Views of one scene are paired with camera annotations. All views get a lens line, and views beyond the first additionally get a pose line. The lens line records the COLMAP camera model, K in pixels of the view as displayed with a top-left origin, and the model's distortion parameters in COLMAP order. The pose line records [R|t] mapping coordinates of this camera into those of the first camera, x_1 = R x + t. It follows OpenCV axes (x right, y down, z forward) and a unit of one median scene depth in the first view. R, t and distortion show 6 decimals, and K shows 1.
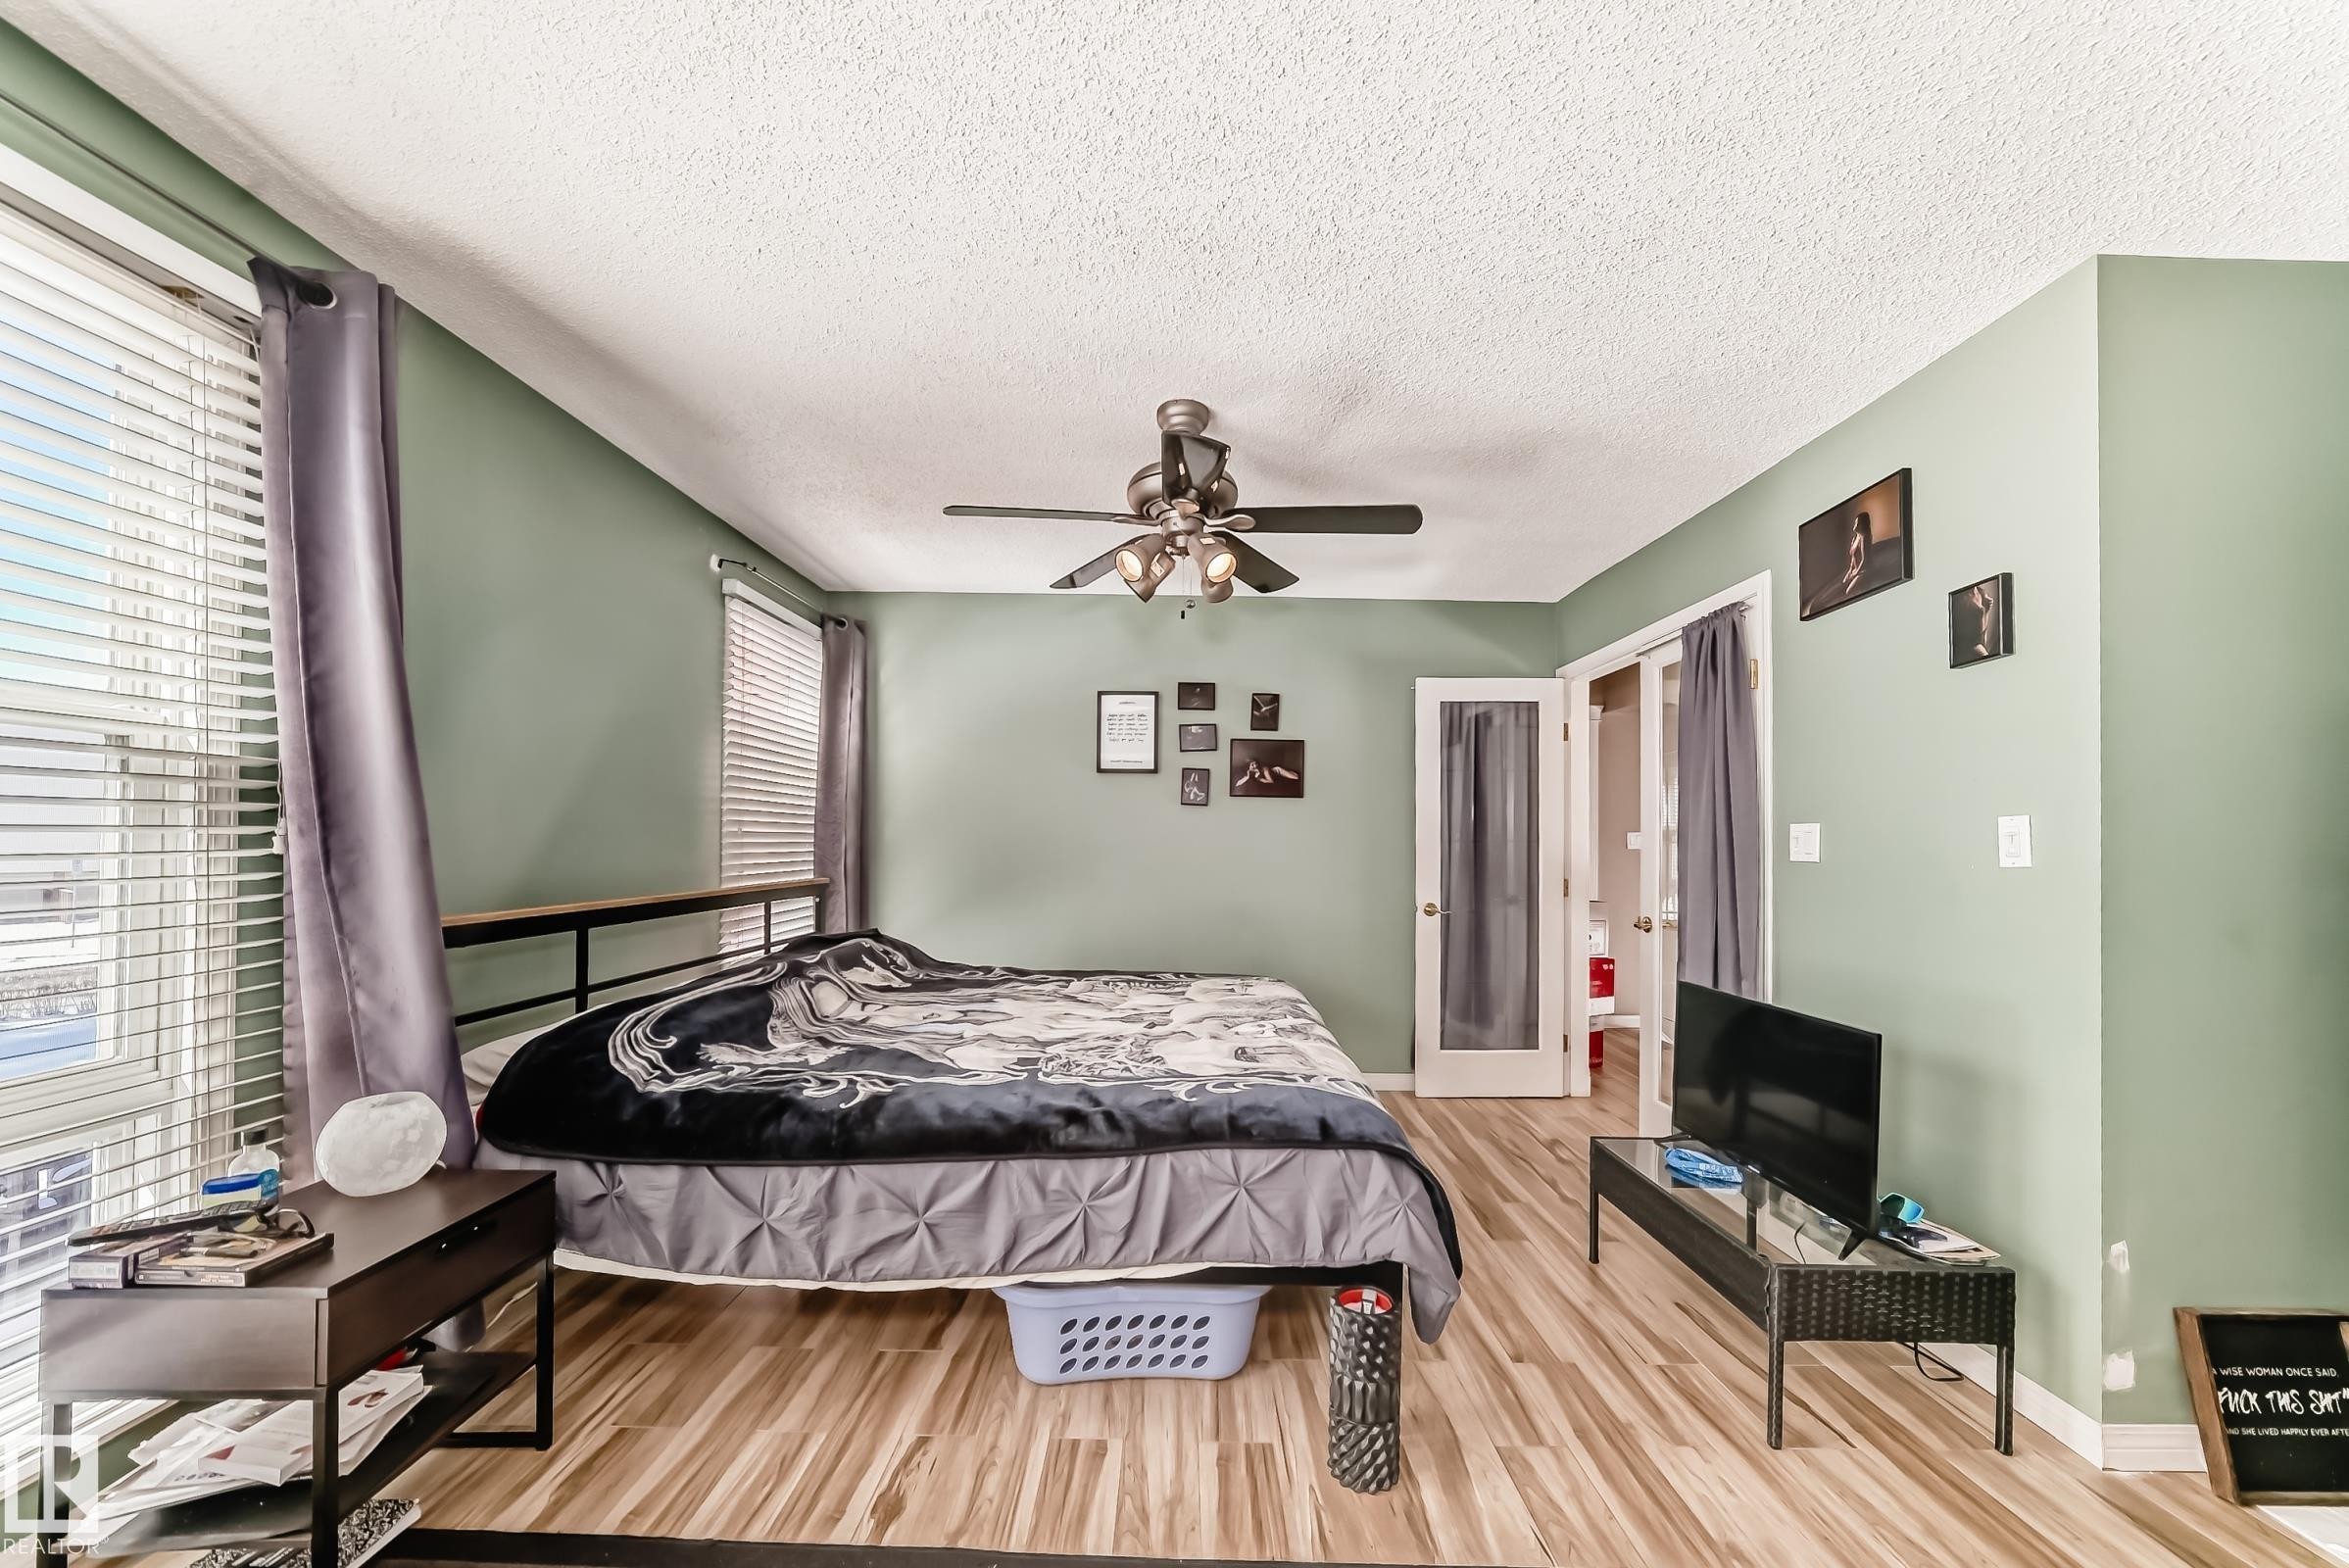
lens RADIAL K [[820.1, 0, 1276.3], [0, 820.1, 834.1], [0, 0, 1]] dist [-0.019818, 0.003781]
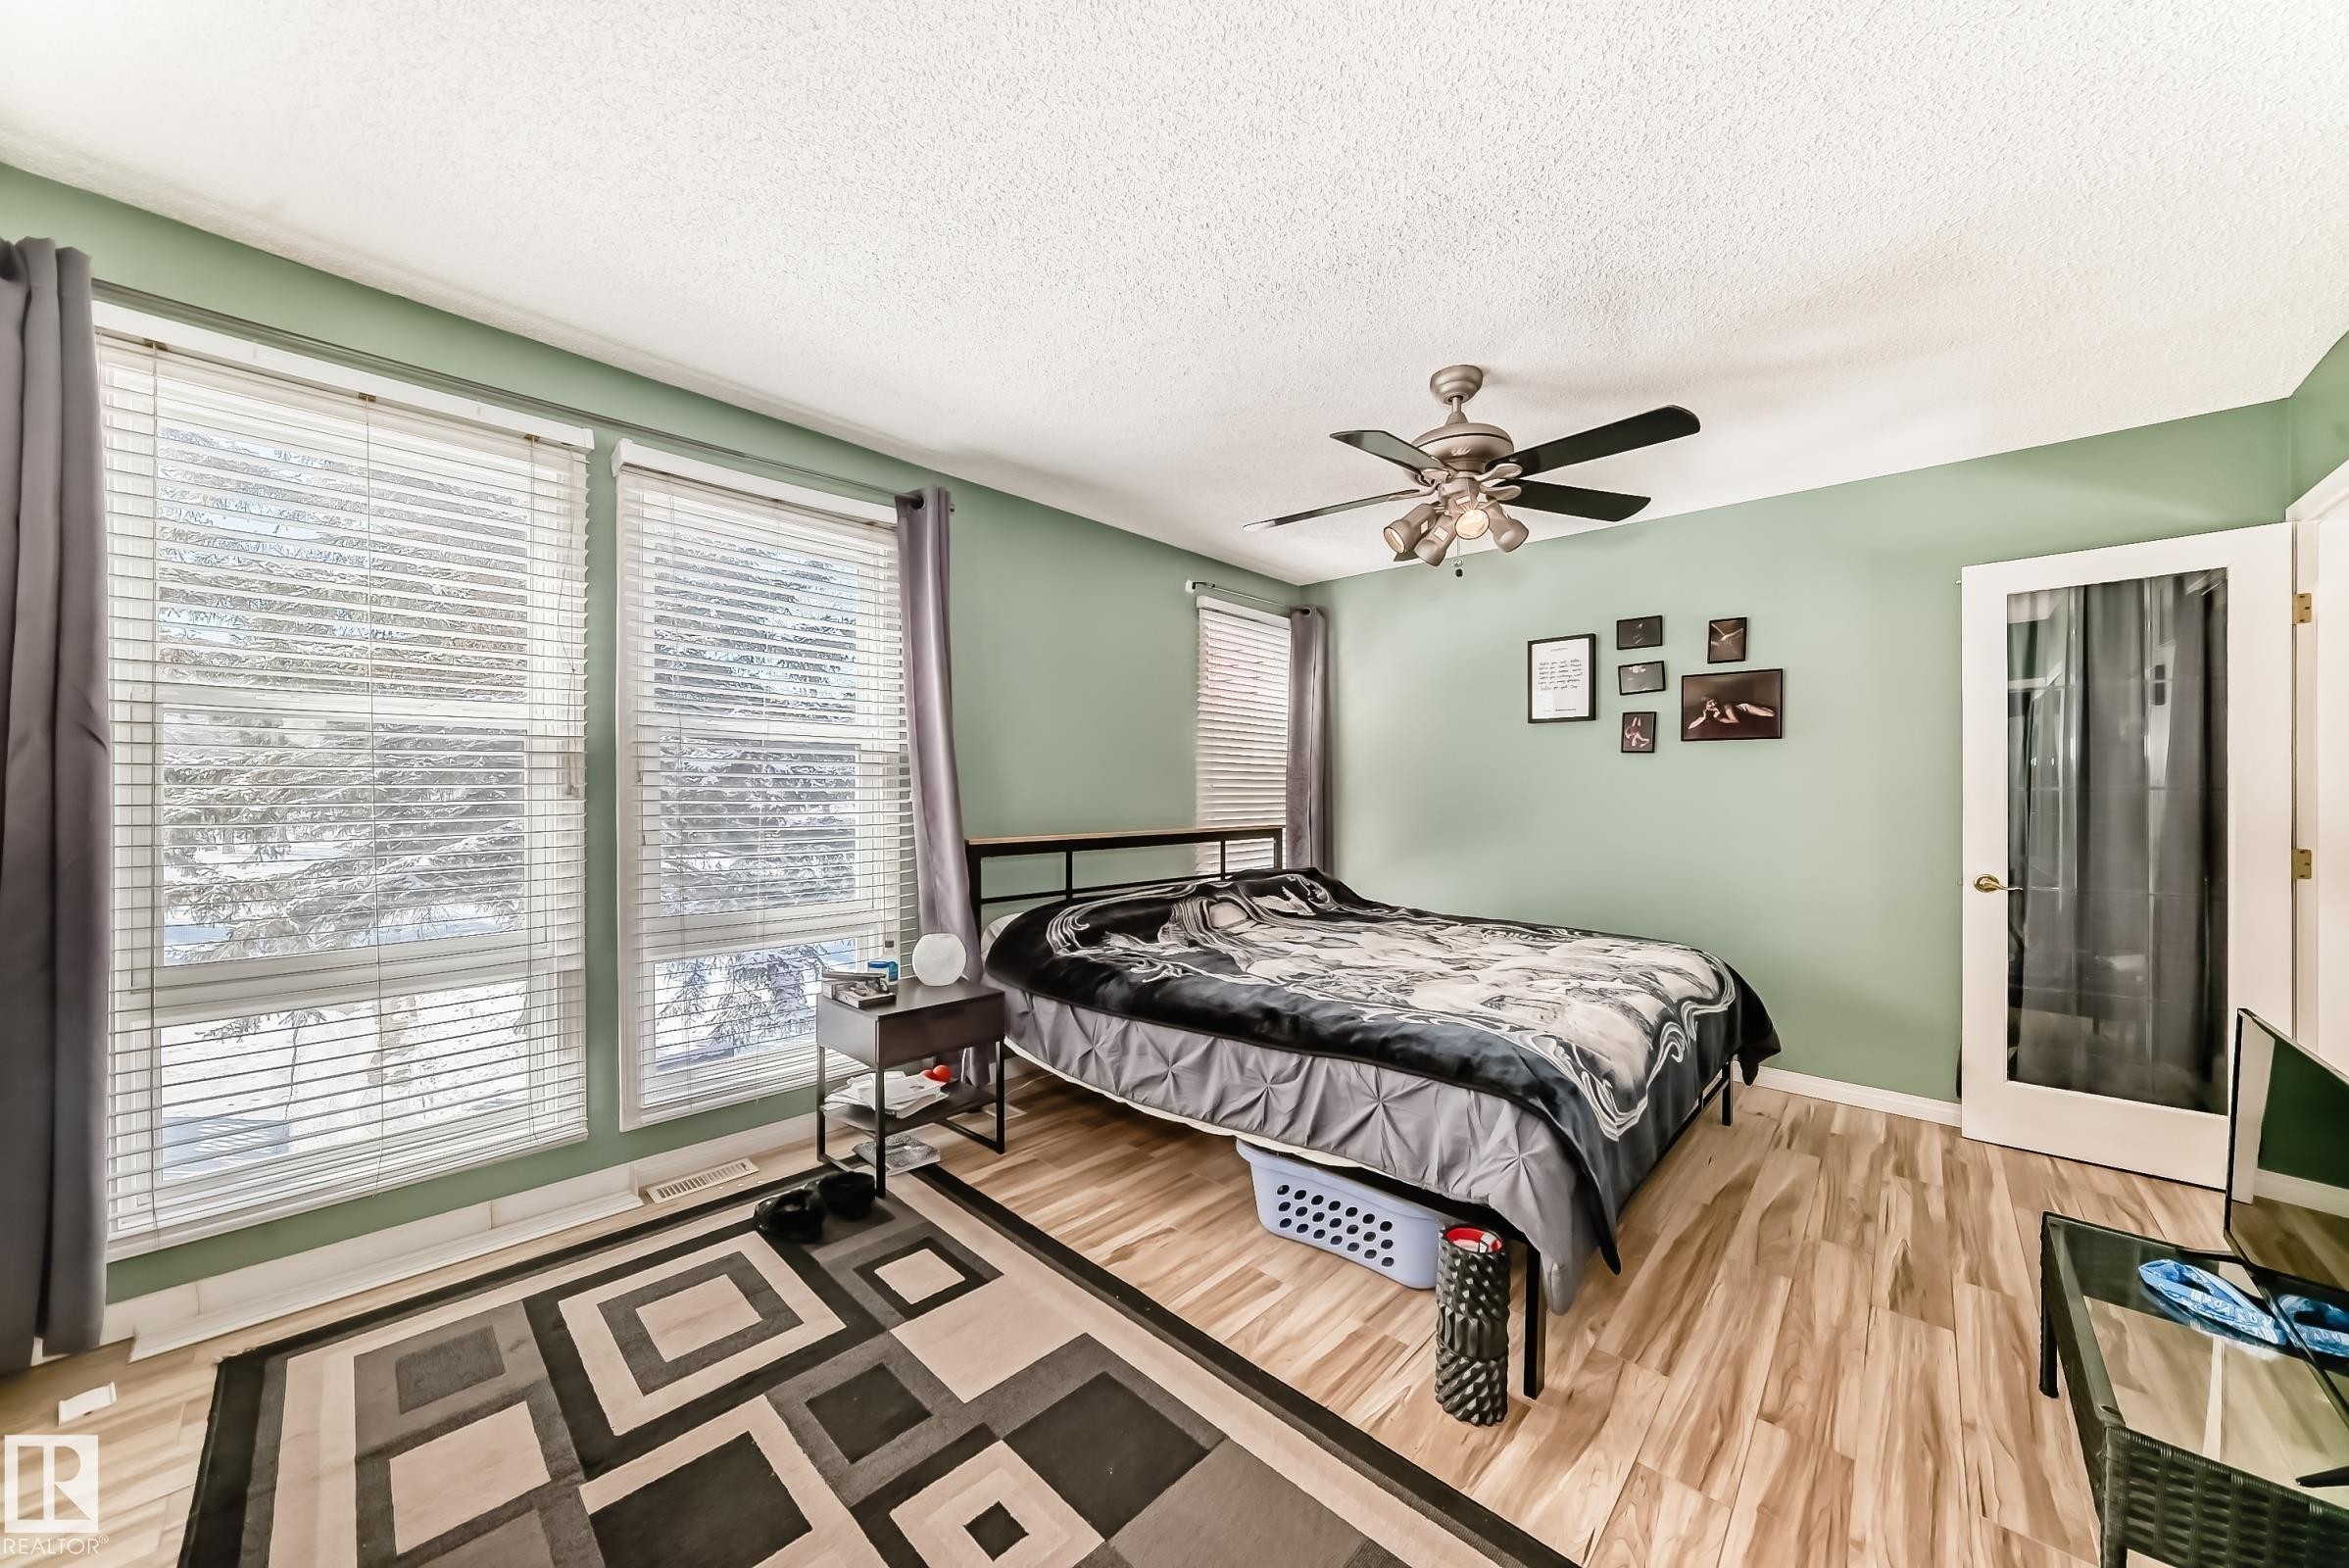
lens RADIAL K [[801.7, 0, 1183.1], [0, 801.7, 795.1], [0, 0, 1]] dist [-0.011810, 0.000606]
pose [[0.742792, -0.004864, -0.669504, 0.431586], [0.011501, 0.999919, 0.005496, 0.004510], [0.669423, -0.011782, 0.742788, 0.015488]]
